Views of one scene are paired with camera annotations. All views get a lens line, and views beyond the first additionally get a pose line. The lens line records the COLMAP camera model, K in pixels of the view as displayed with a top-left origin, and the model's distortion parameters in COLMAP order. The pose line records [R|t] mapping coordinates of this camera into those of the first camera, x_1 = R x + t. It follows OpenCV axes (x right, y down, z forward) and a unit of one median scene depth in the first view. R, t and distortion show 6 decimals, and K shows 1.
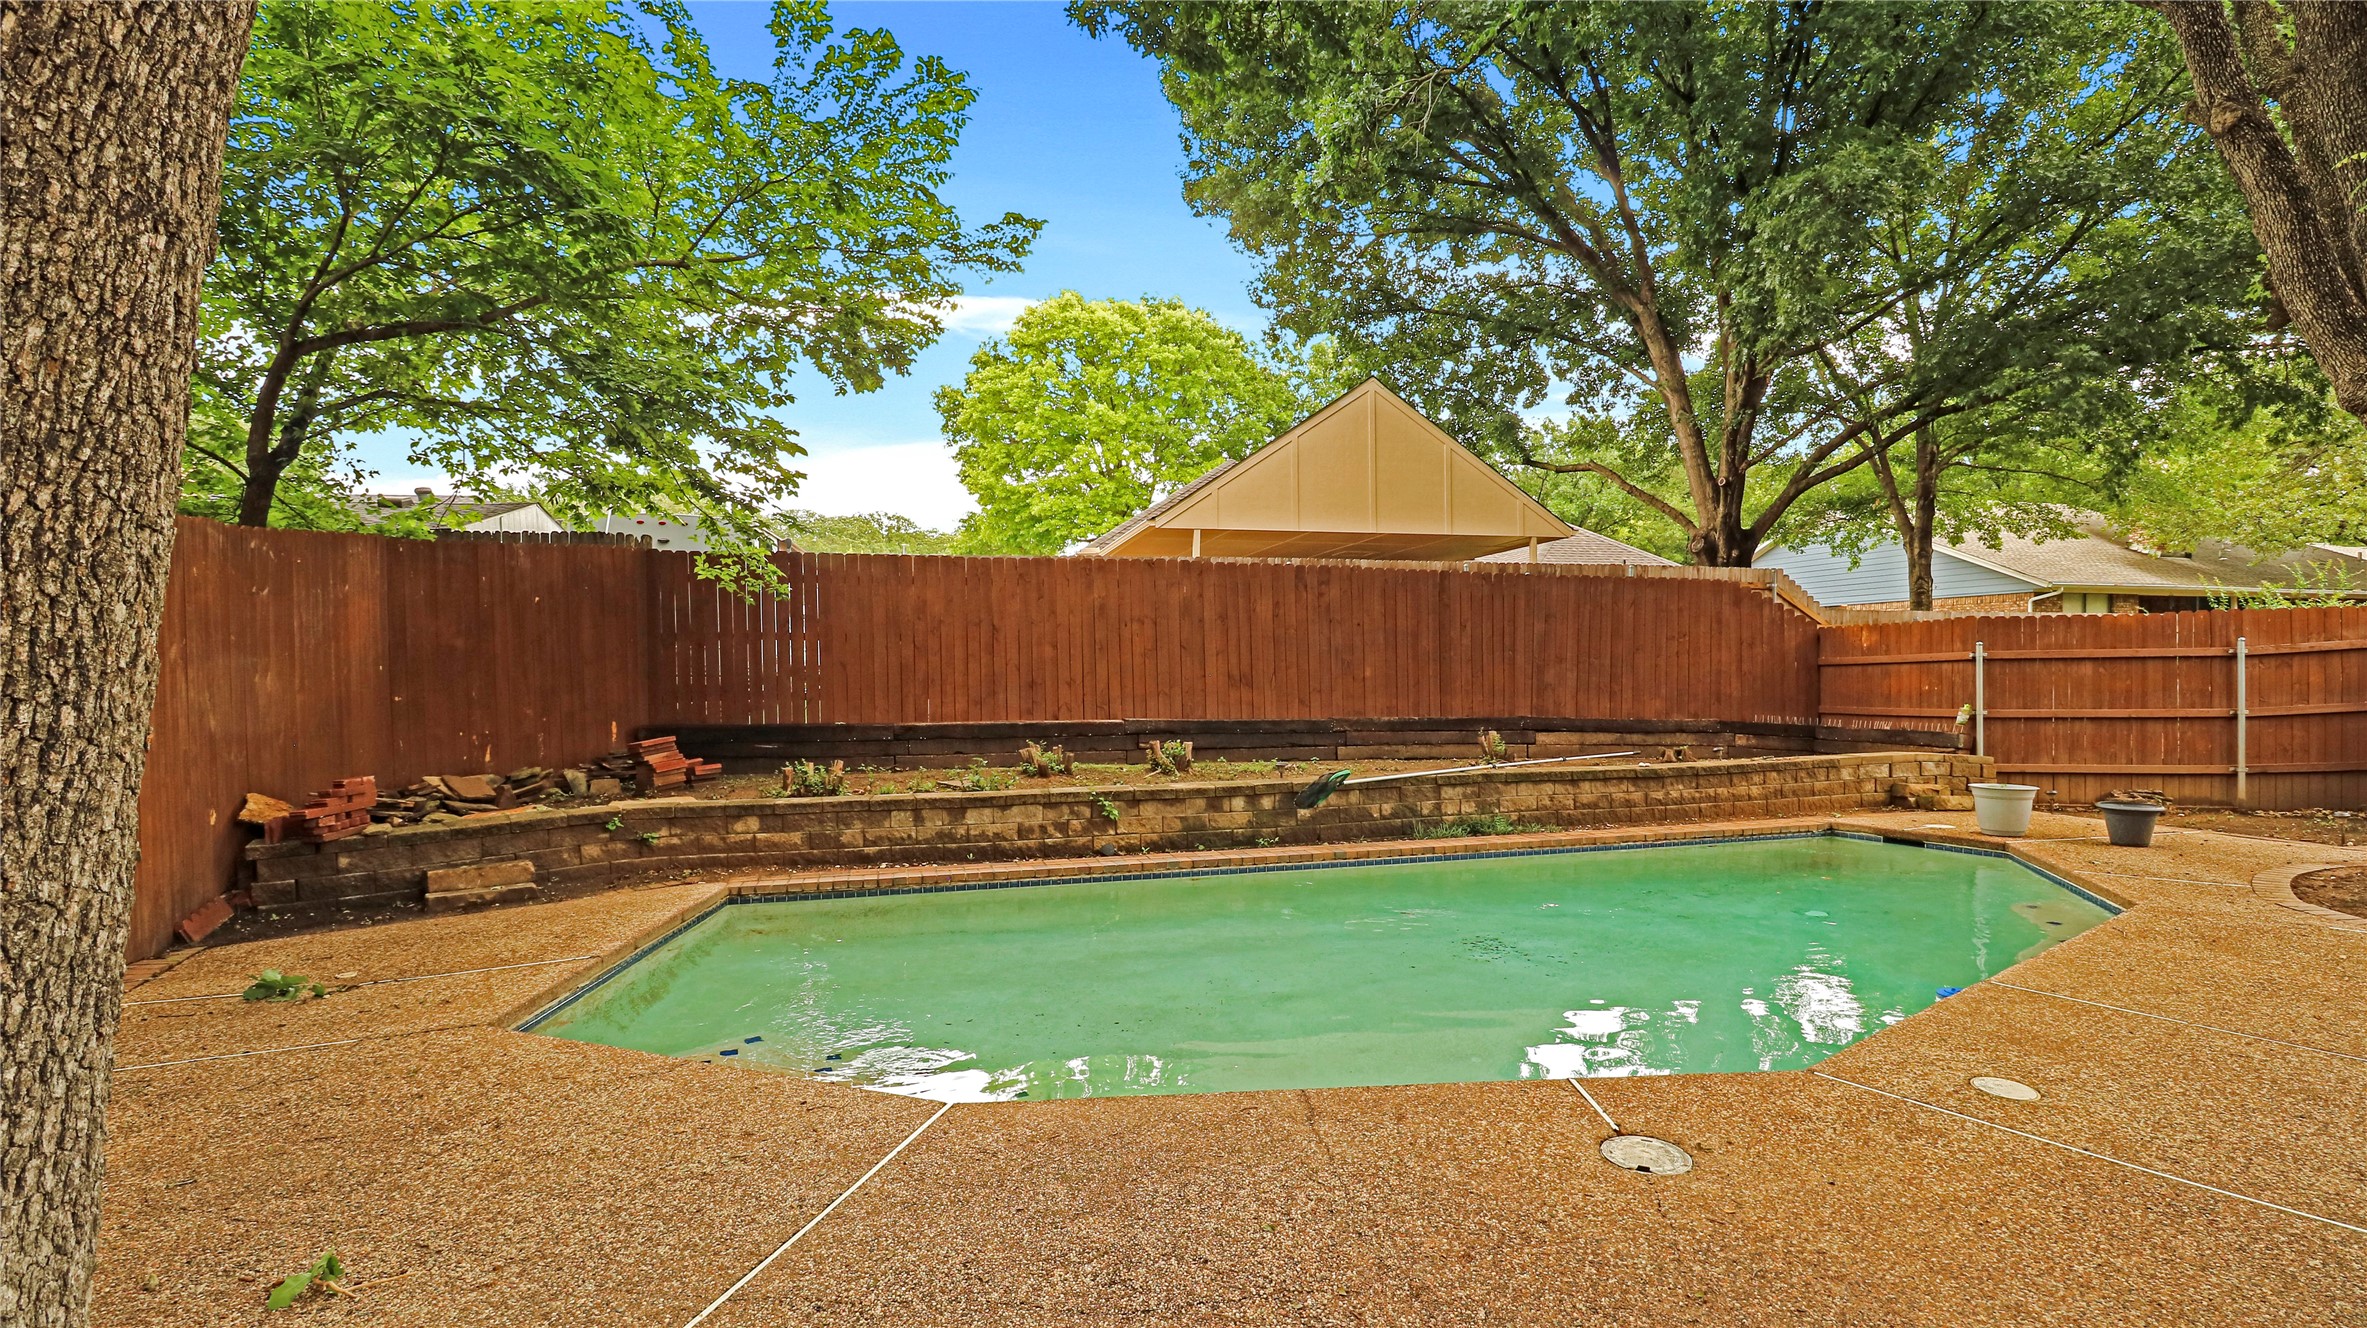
lens RADIAL K [[1104.0, 0, 1184.4], [0, 1104.0, 684.5], [0, 0, 1]] dist [0.003154, -0.000390]
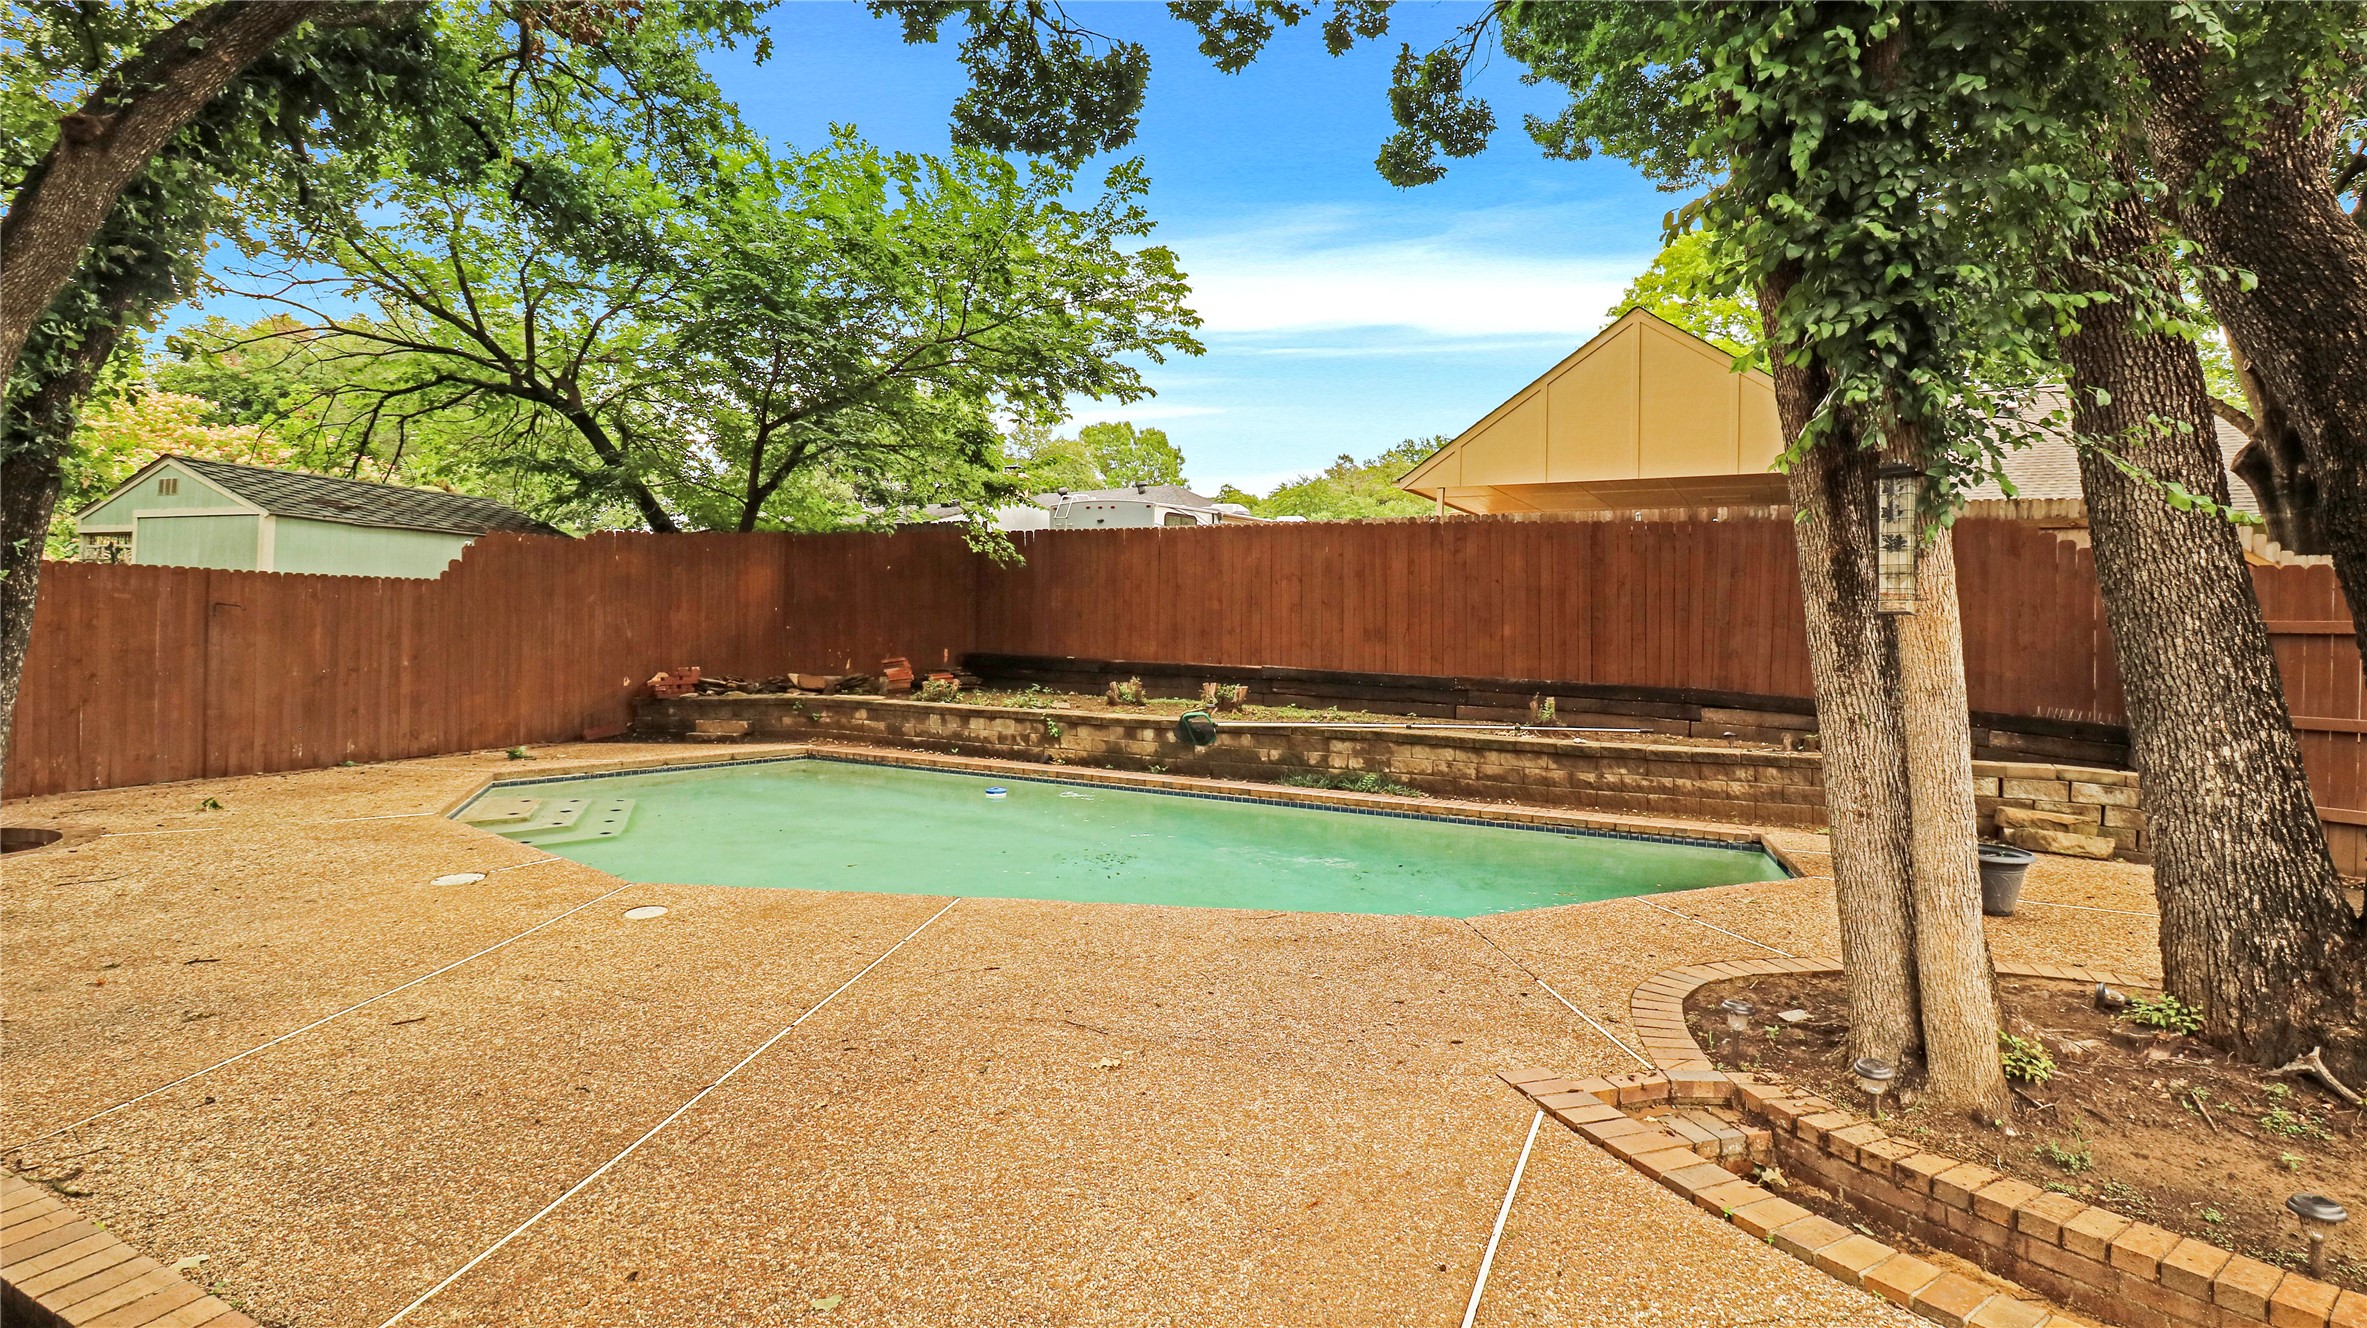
lens RADIAL K [[1104.0, 0, 1193.1], [0, 1104.0, 641.8], [0, 0, 1]] dist [0.003154, -0.000390]
pose [[0.729511, 0.033305, -0.683158, 0.840836], [-0.031444, 0.999391, 0.015143, -0.010233], [0.683246, 0.010434, 0.730114, 0.160526]]
